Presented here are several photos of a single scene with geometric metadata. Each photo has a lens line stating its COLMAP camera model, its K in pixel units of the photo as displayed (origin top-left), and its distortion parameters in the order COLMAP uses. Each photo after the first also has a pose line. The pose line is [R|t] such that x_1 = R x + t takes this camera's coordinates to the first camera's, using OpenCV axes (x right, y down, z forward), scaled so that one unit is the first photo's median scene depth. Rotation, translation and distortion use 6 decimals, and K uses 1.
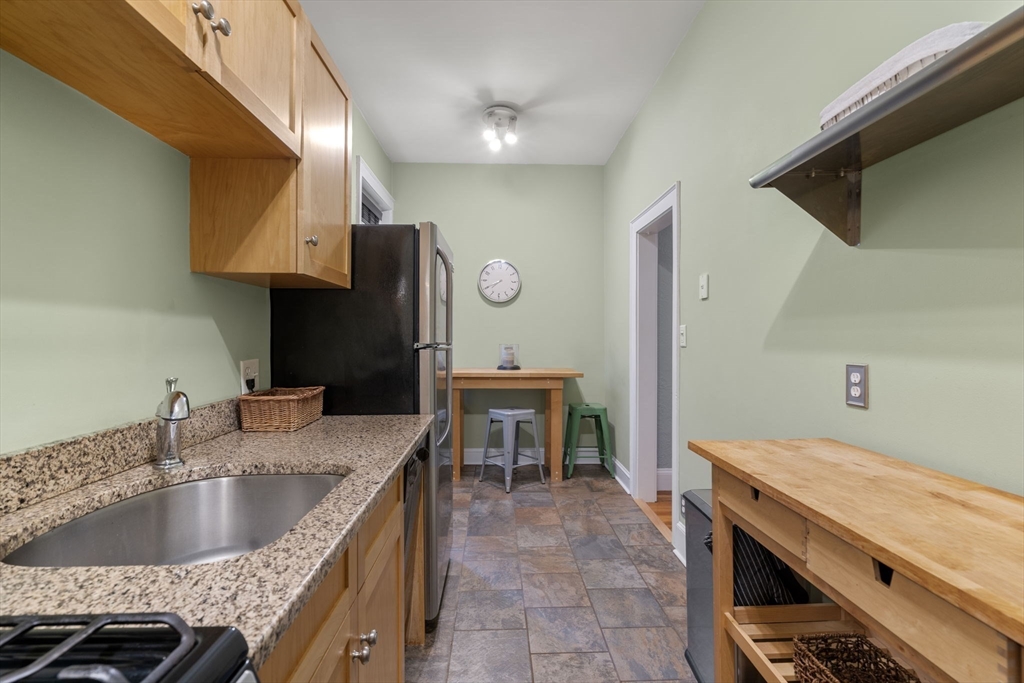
lens RADIAL K [[478.8, 0, 516.9], [0, 478.8, 345.6], [0, 0, 1]] dist [-0.001143, 0.000625]
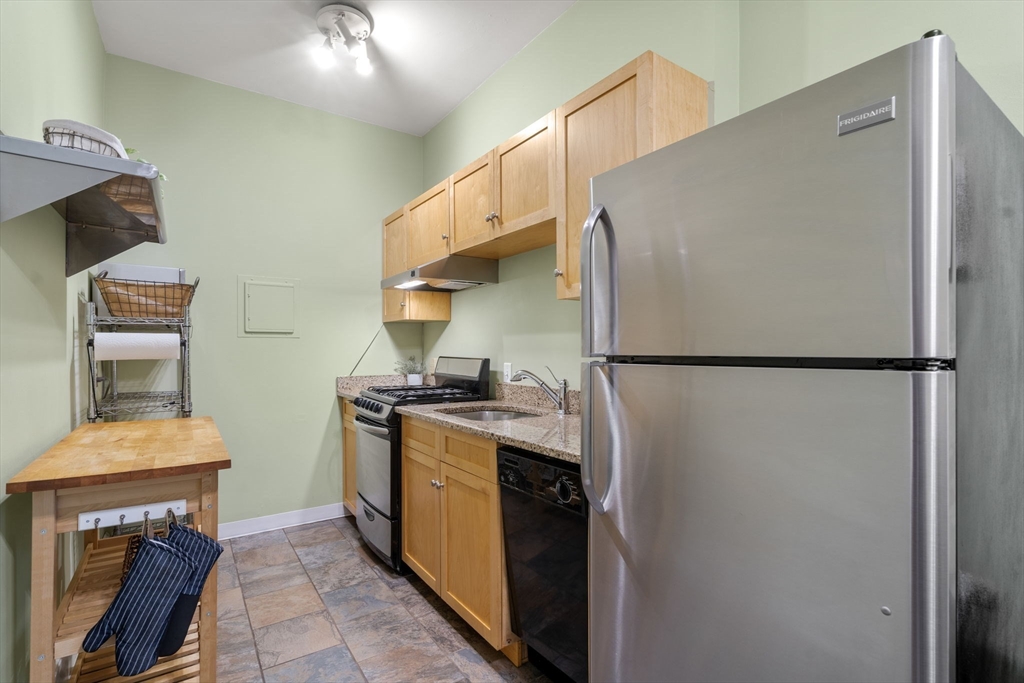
lens RADIAL K [[478.8, 0, 516.9], [0, 478.8, 345.6], [0, 0, 1]] dist [-0.001143, 0.000625]
pose [[-0.842473, 0.002313, -0.538733, 0.444663], [-0.006185, 0.999883, 0.013964, -0.031431], [0.538702, 0.015096, -0.842361, 2.421014]]
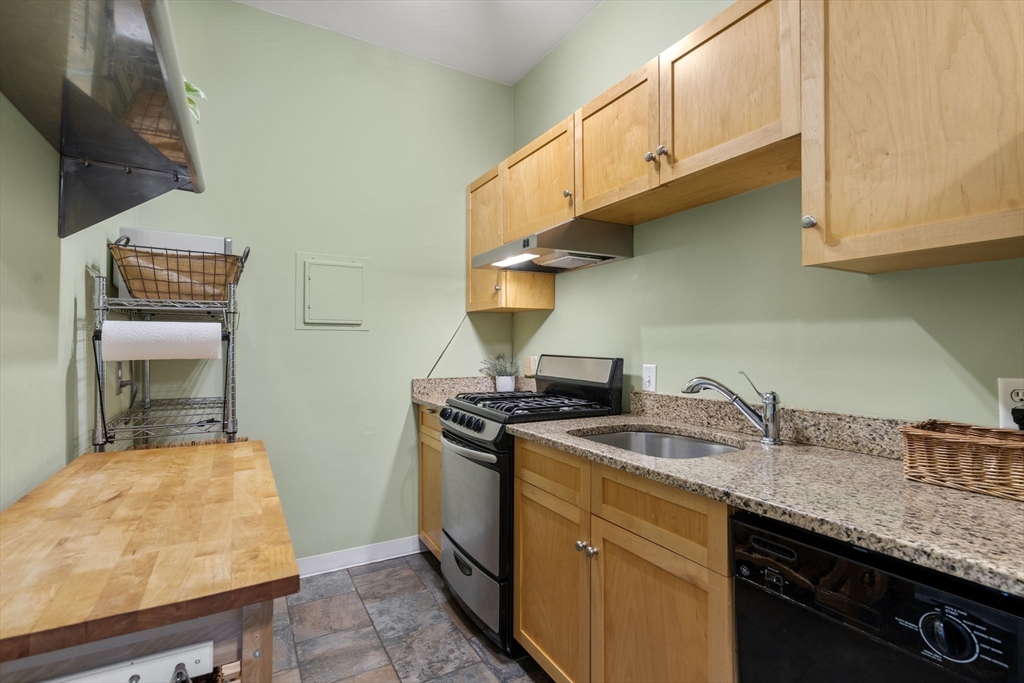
lens RADIAL K [[467.5, 0, 515.1], [0, 467.5, 333.5], [0, 0, 1]] dist [-0.002572, 0.000331]
pose [[-0.880647, -0.007393, -0.473715, 0.444081], [-0.007478, 0.999971, -0.001704, -0.022927], [0.473714, 0.002042, -0.880676, 1.939501]]
